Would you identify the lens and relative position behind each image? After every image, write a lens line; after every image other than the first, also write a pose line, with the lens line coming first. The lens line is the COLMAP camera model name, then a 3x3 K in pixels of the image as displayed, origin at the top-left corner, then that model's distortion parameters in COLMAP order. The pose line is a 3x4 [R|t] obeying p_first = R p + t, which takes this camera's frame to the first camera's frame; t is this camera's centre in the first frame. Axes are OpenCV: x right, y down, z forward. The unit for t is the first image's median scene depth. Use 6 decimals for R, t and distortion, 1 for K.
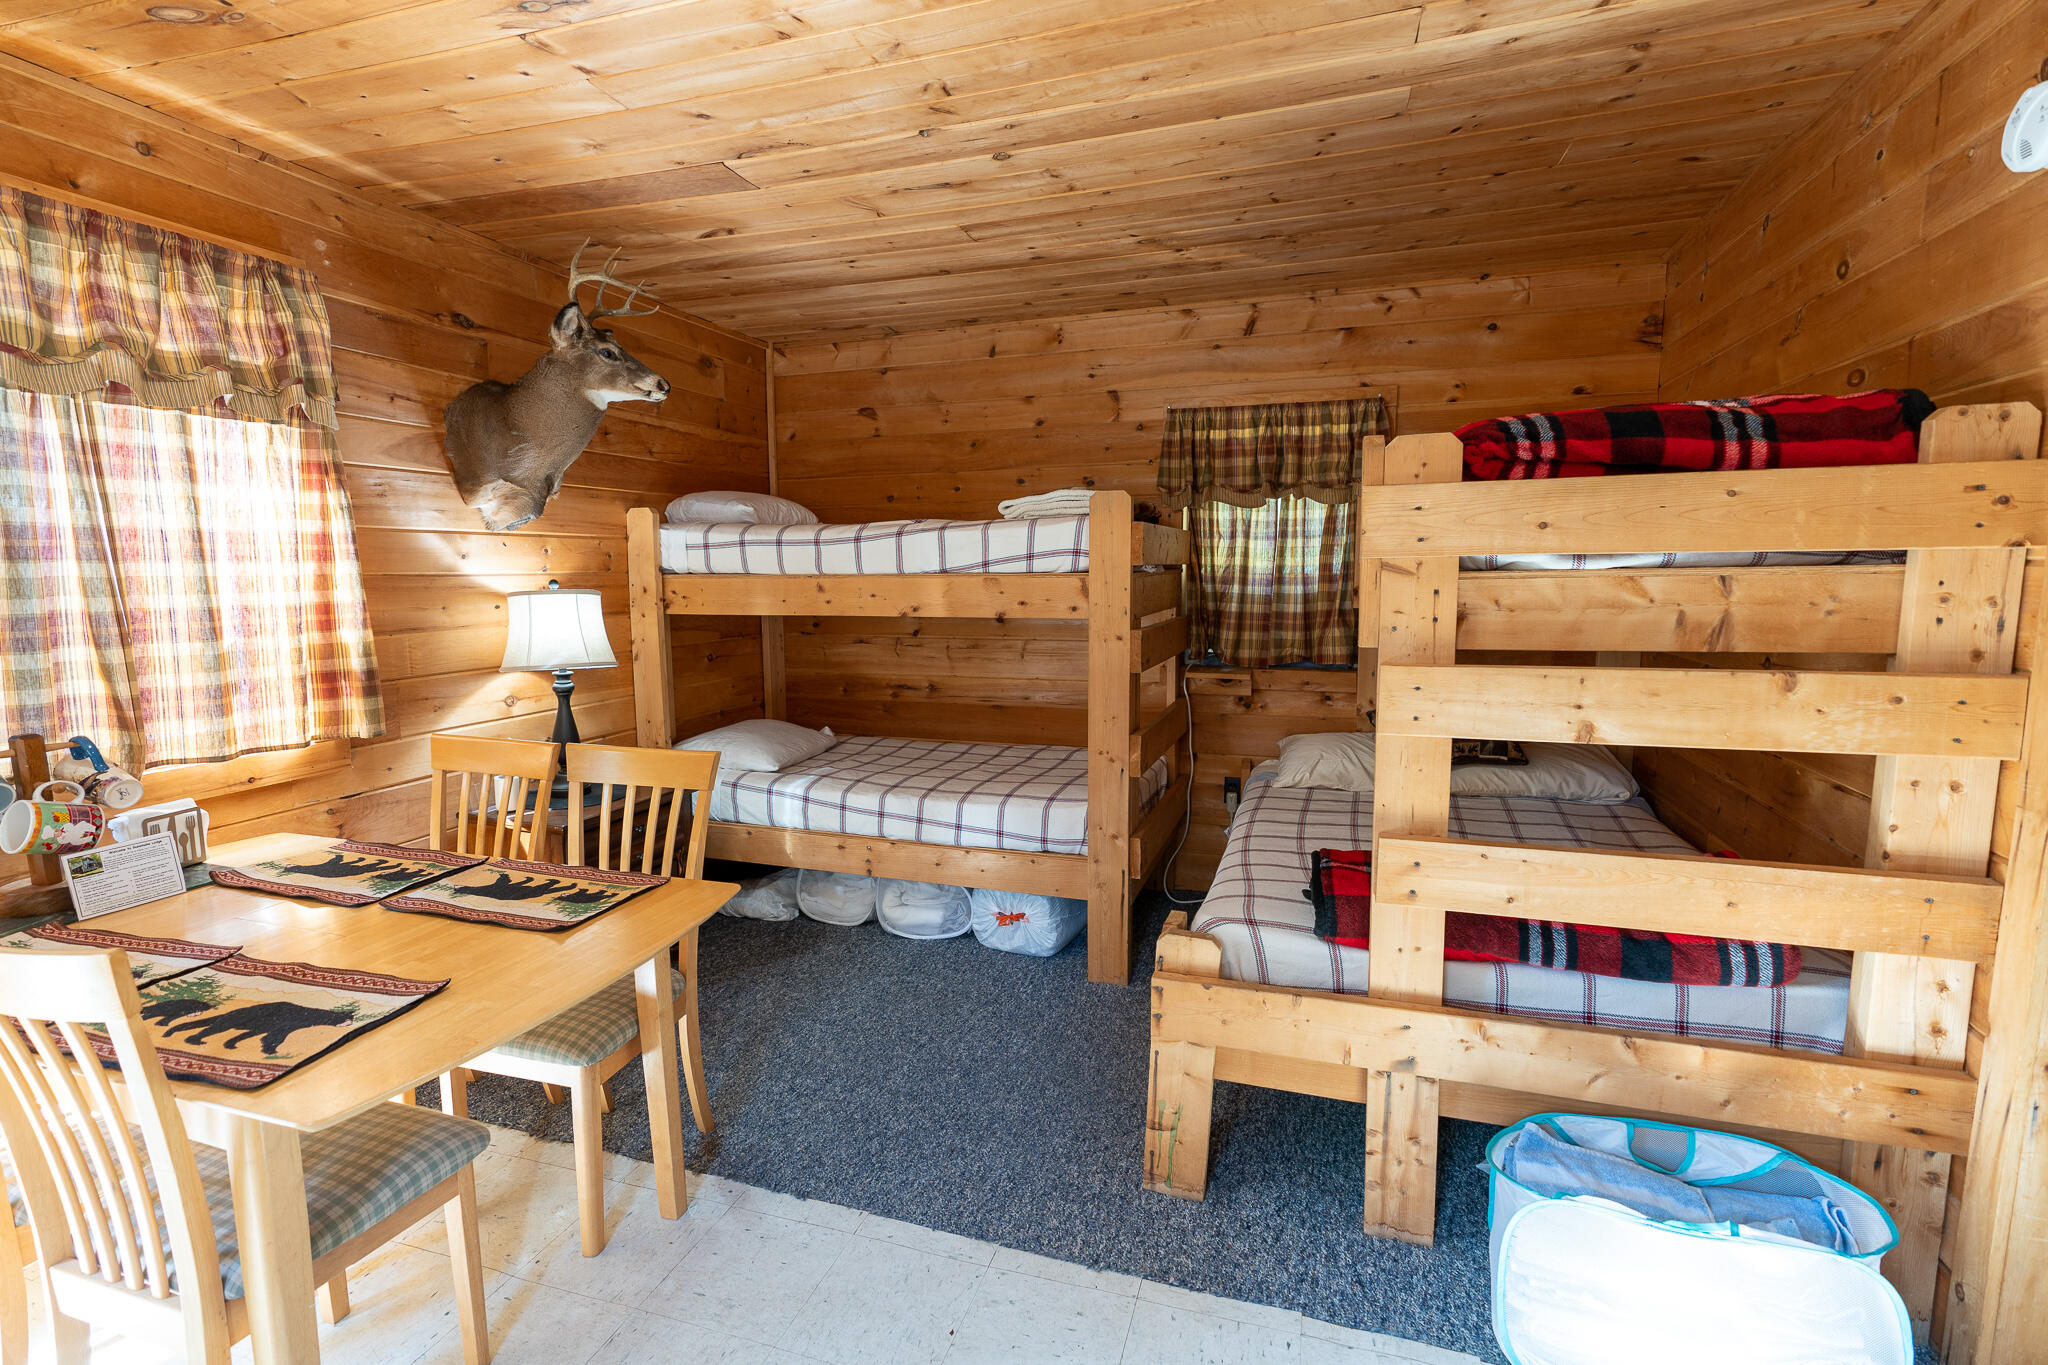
lens RADIAL K [[939.8, 0, 1024.0], [0, 939.8, 682.5], [0, 0, 1]] dist [-0.007974, 0.001319]
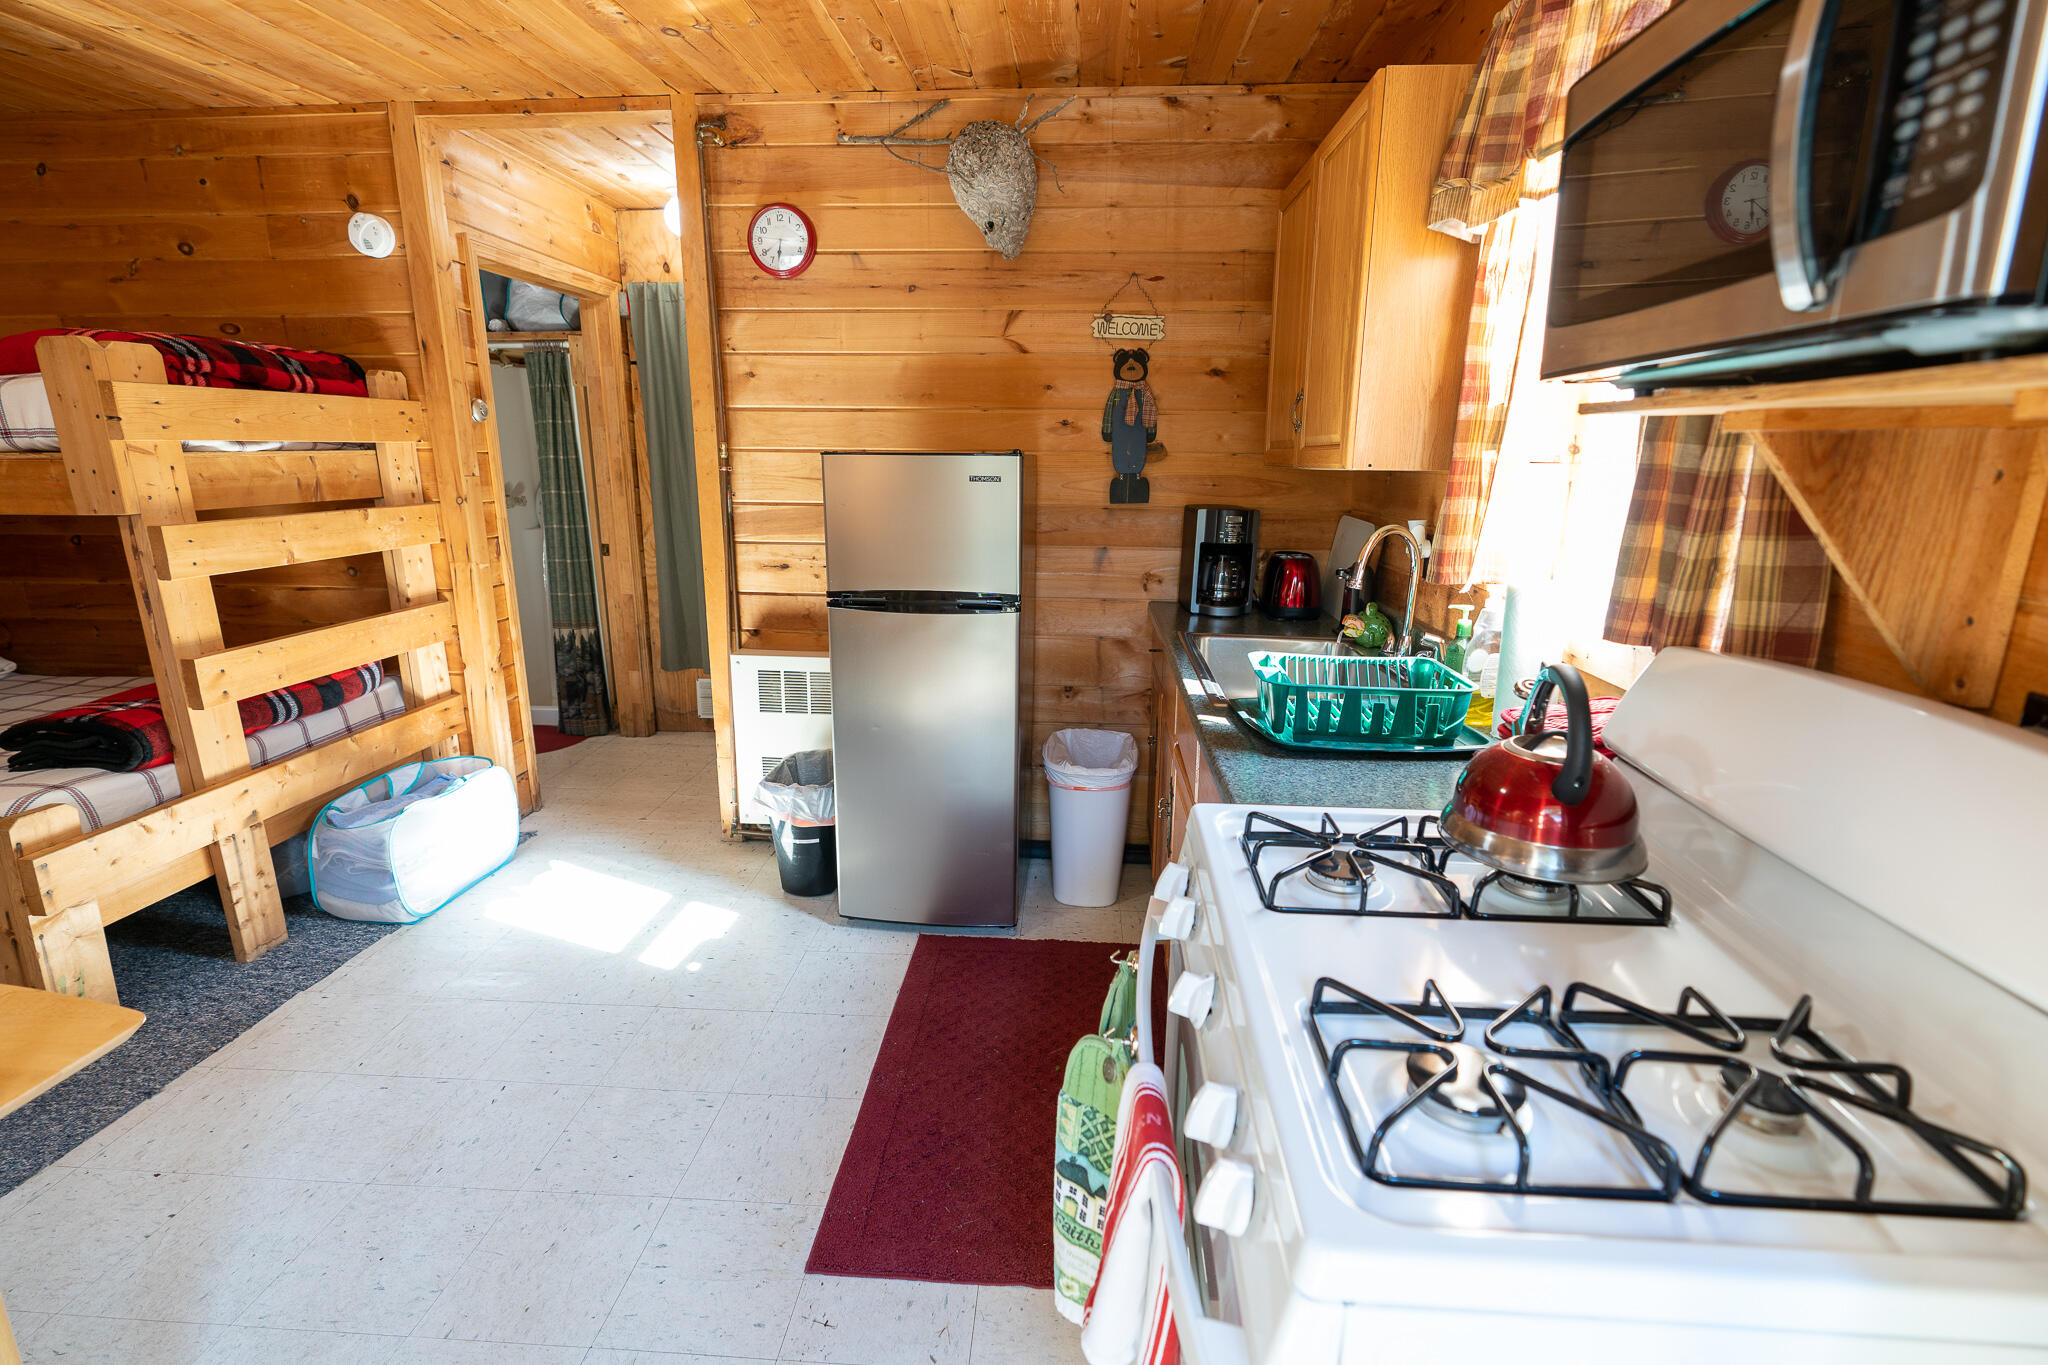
lens RADIAL K [[921.5, 0, 1023.1], [0, 921.5, 678.9], [0, 0, 1]] dist [-0.010757, 0.003937]
pose [[-0.249578, -0.221963, 0.942573, -0.786691], [0.117169, 0.959302, 0.256927, -0.000958], [-0.961240, 0.174564, -0.213414, 0.116109]]
